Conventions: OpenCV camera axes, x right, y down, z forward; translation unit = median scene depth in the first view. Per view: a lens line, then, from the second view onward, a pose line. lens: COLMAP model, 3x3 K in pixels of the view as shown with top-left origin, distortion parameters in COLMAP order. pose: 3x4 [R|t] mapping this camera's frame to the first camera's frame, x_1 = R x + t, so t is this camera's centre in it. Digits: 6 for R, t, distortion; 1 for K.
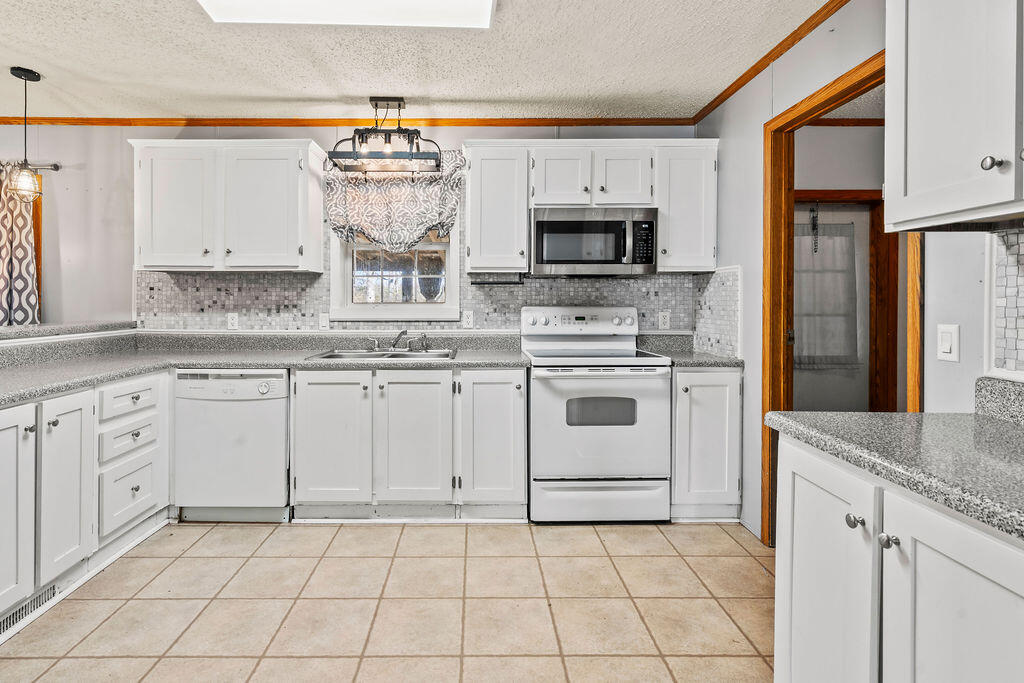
lens RADIAL K [[477.7, 0, 505.2], [0, 477.7, 312.3], [0, 0, 1]] dist [-0.008040, 0.000977]
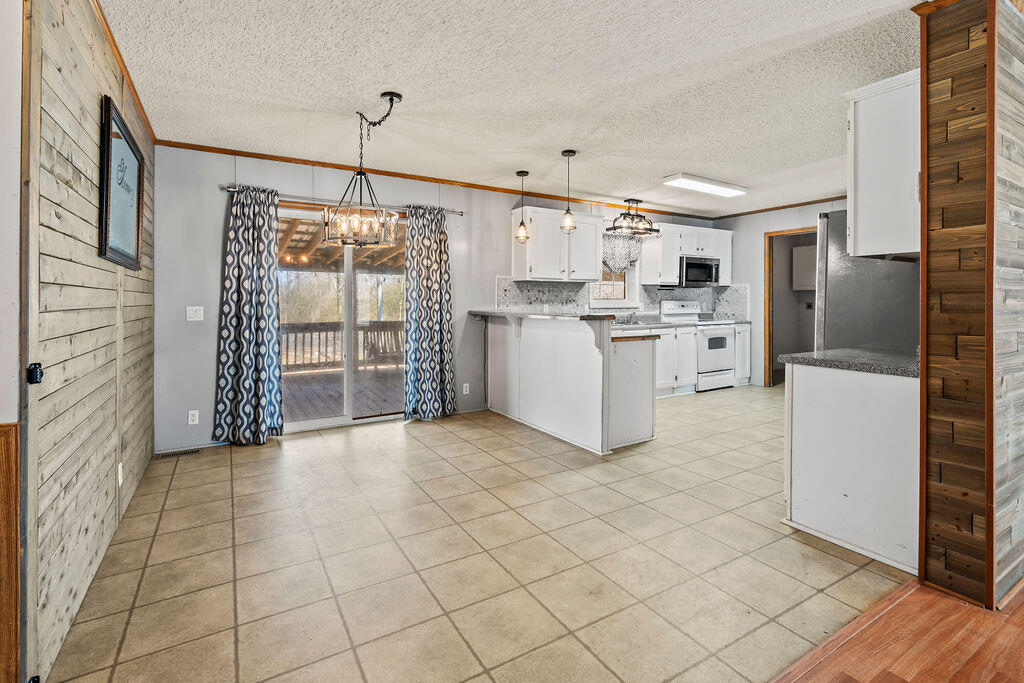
lens RADIAL K [[477.7, 0, 505.2], [0, 477.7, 312.3], [0, 0, 1]] dist [-0.008040, 0.000977]
pose [[0.857319, -0.013963, 0.514595, -1.654226], [0.012254, 0.999902, 0.006717, 0.016770], [-0.514639, 0.000547, 0.857407, -0.446639]]
